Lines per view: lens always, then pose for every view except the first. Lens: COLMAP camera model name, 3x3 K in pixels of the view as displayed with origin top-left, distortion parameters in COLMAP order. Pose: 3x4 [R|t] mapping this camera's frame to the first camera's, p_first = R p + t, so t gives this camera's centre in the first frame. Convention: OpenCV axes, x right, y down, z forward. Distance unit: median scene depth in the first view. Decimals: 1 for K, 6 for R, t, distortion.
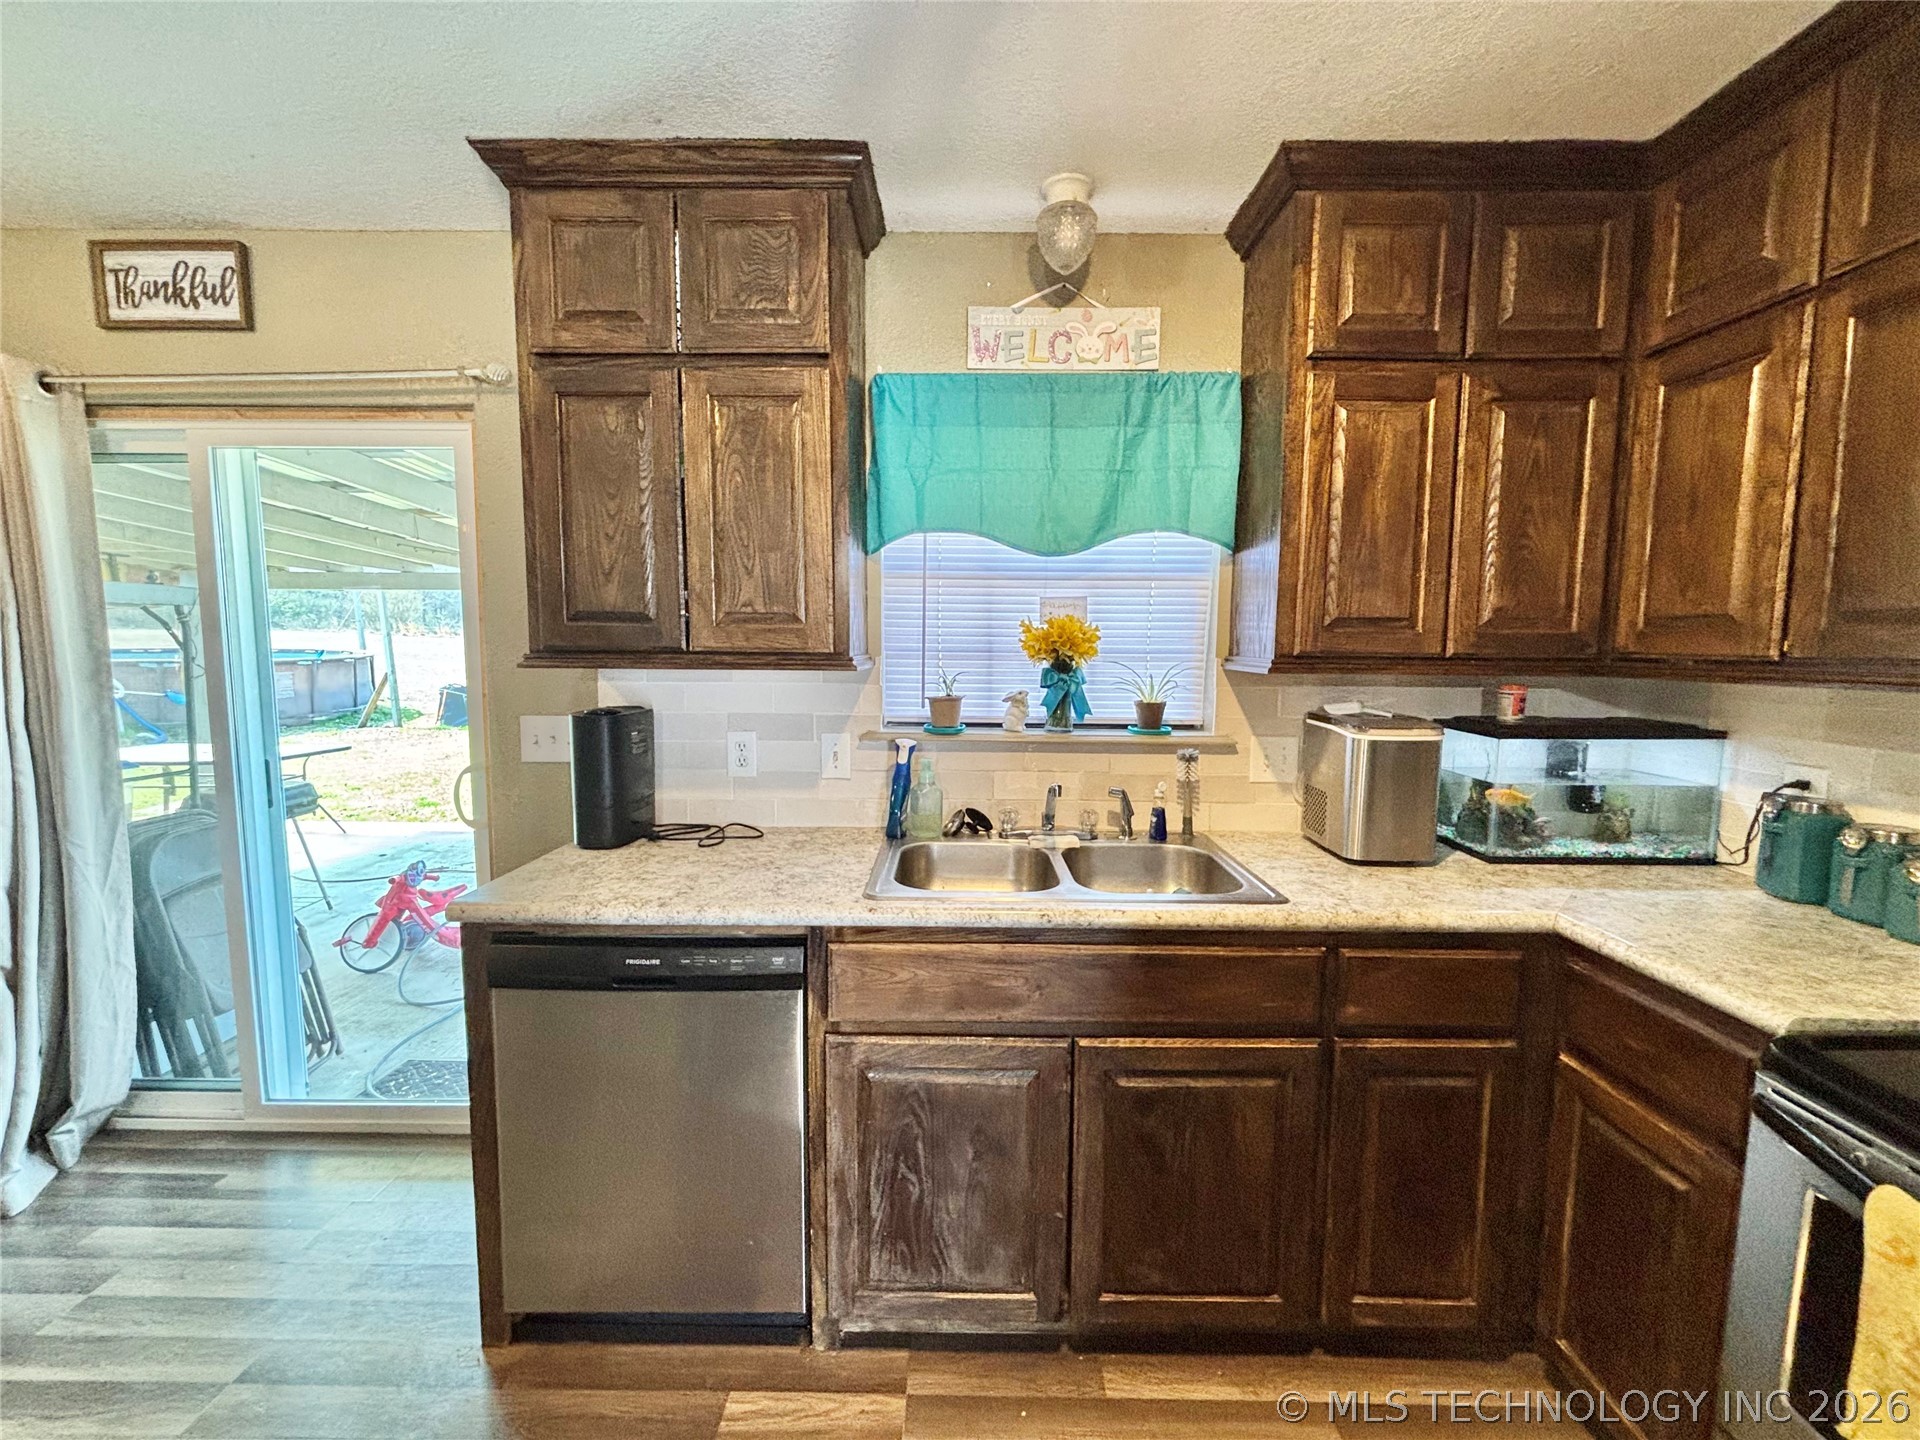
lens RADIAL K [[767.5, 0, 963.3], [0, 767.5, 709.6], [0, 0, 1]] dist [-0.004368, 0.000273]
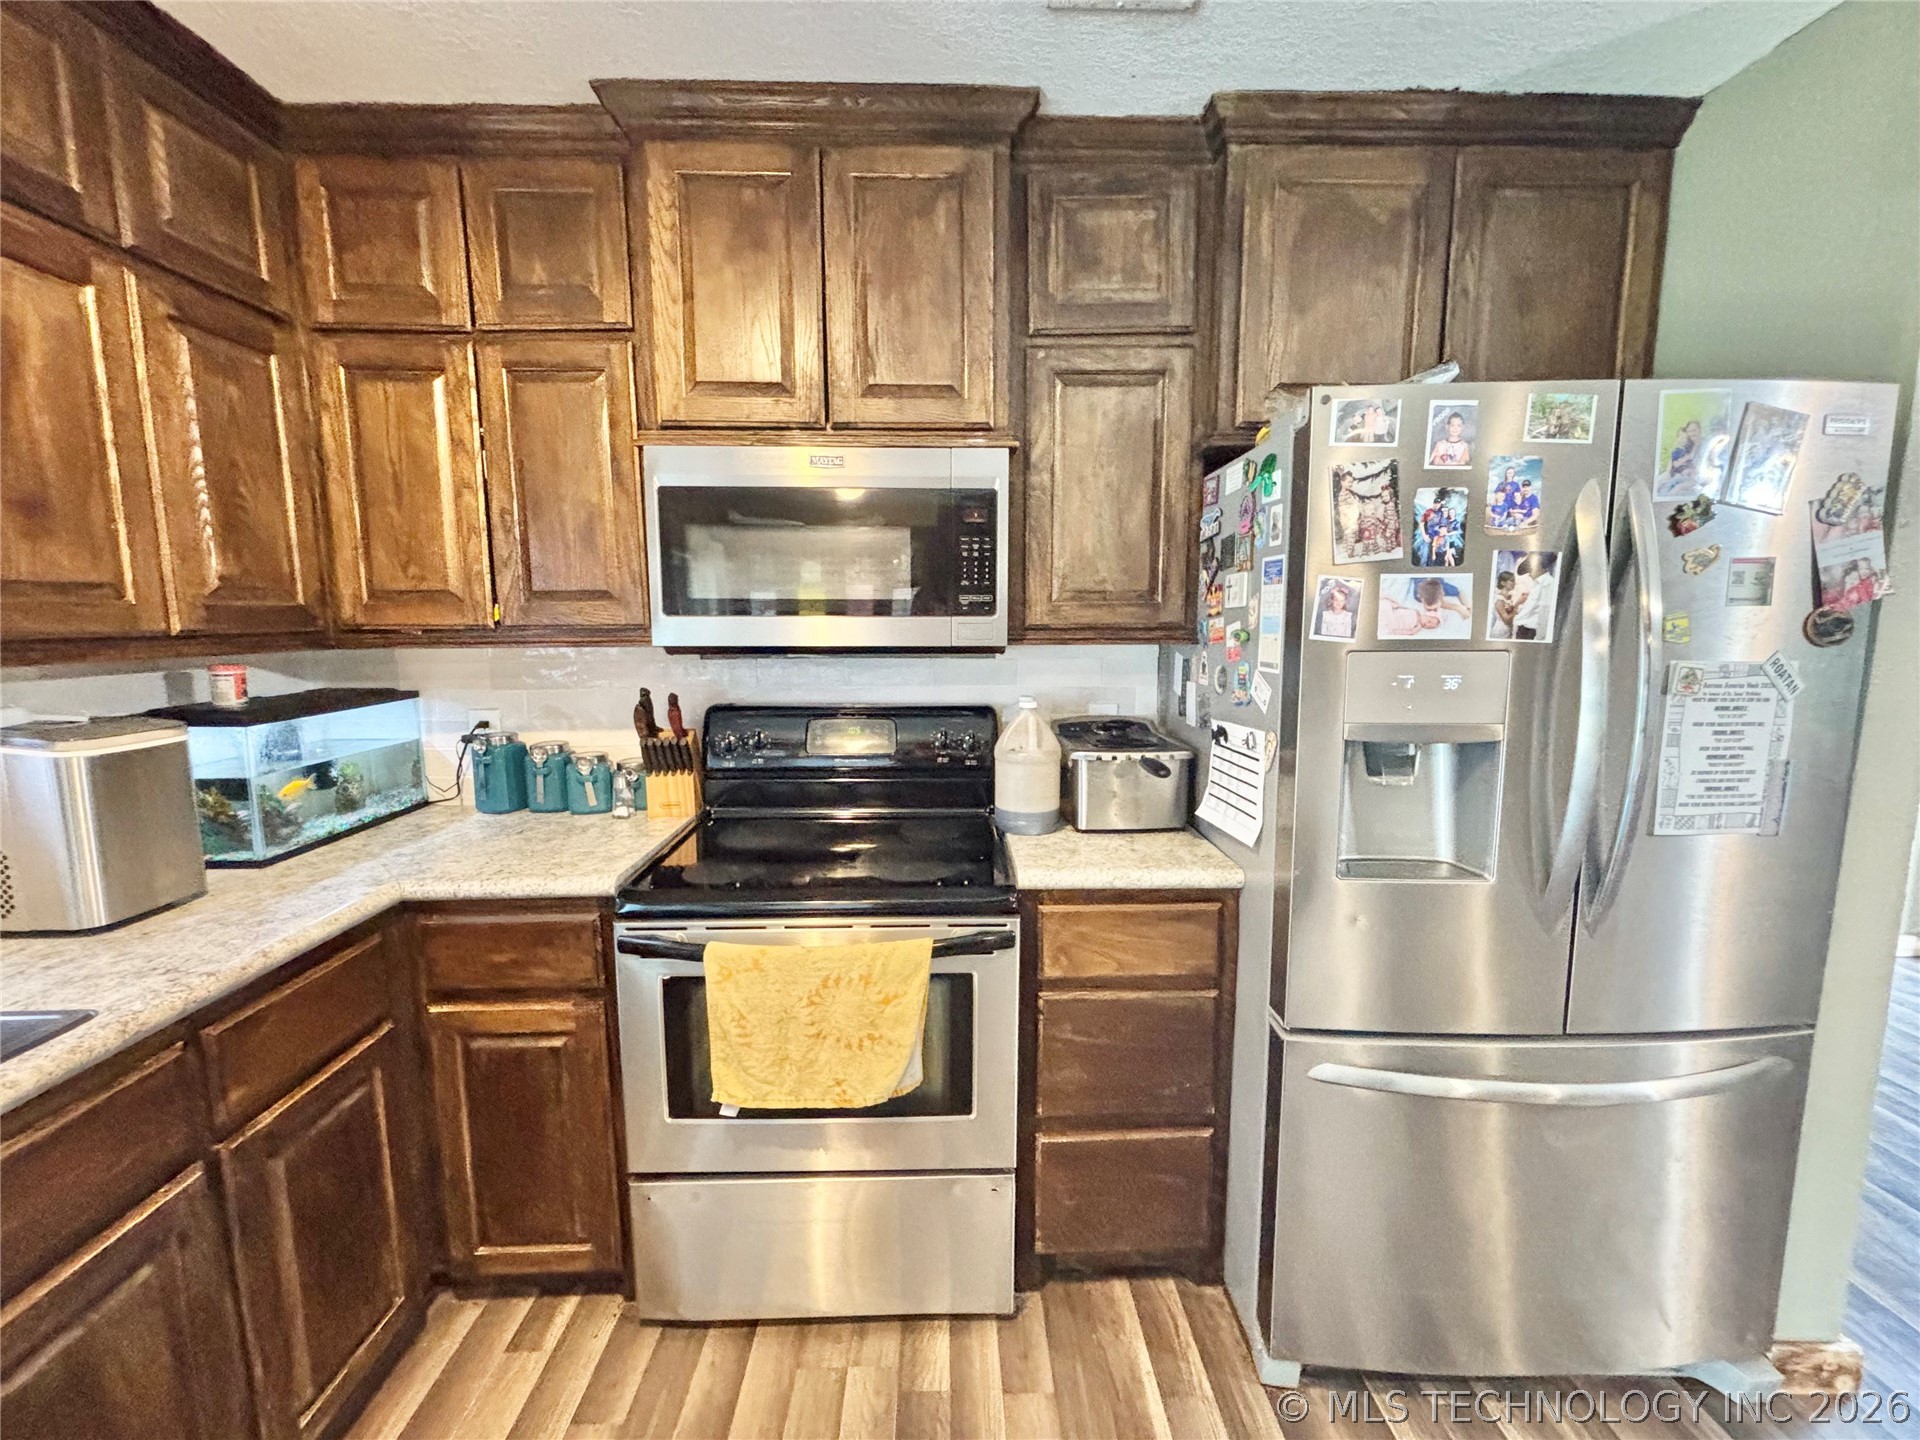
lens RADIAL K [[767.5, 0, 960.6], [0, 767.5, 710.0], [0, 0, 1]] dist [-0.004368, 0.000273]
pose [[-0.035984, -0.129947, 0.990868, -0.196944], [0.091006, 0.986964, 0.132740, -0.023265], [-0.995200, 0.094951, -0.023689, 0.218981]]
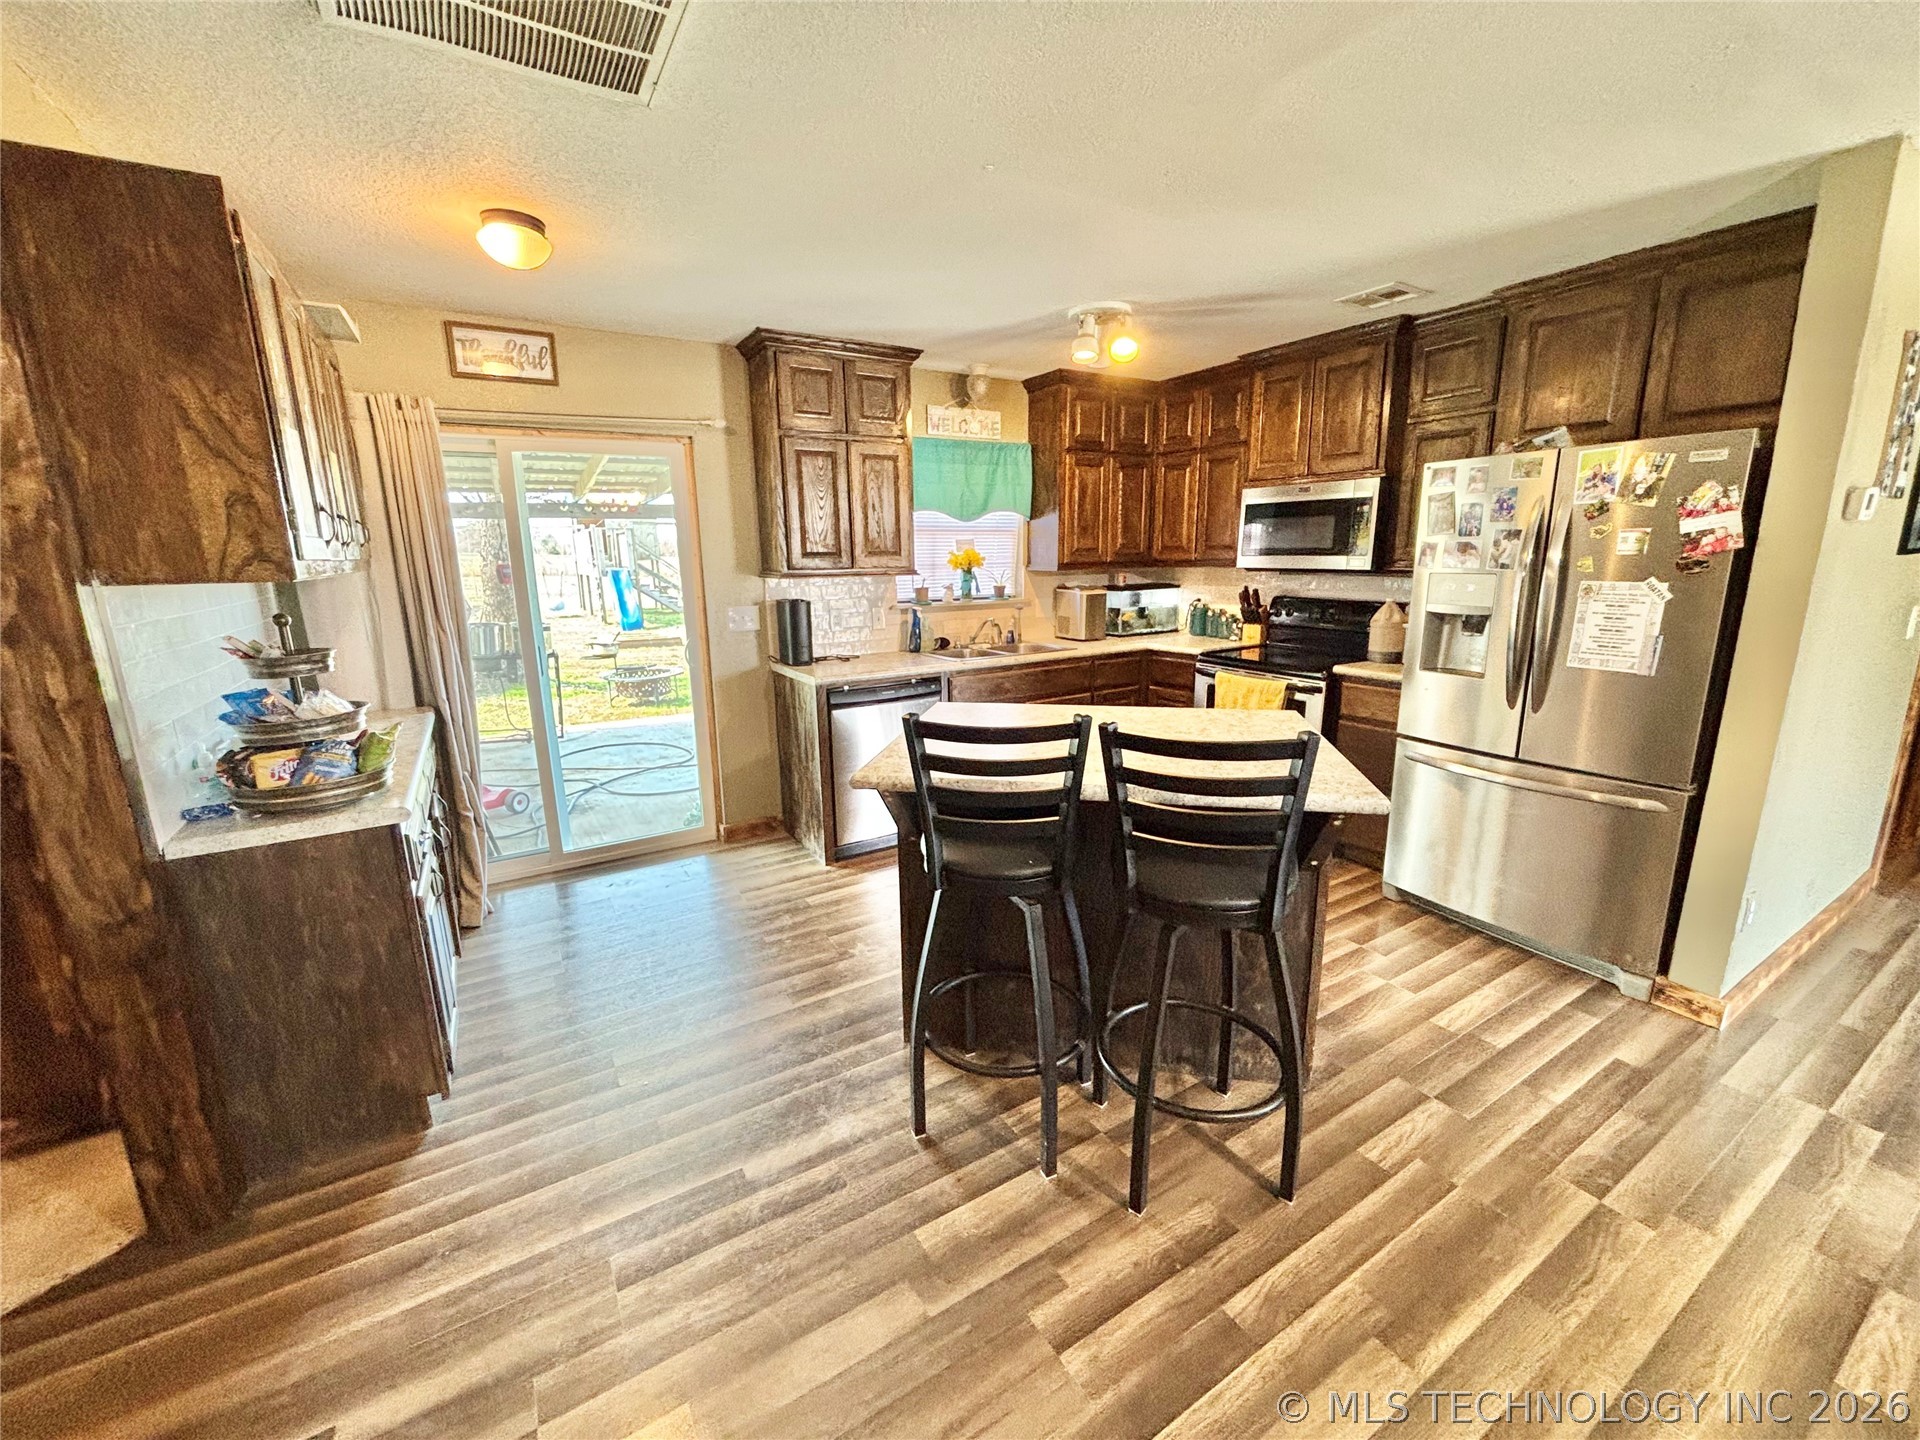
lens RADIAL K [[767.5, 0, 953.1], [0, 767.5, 721.3], [0, 0, 1]] dist [-0.004368, 0.000273]
pose [[0.850554, -0.134866, 0.508300, -1.350940], [0.068860, 0.986797, 0.146598, 0.054841], [-0.521360, -0.089687, 0.848611, -1.127297]]
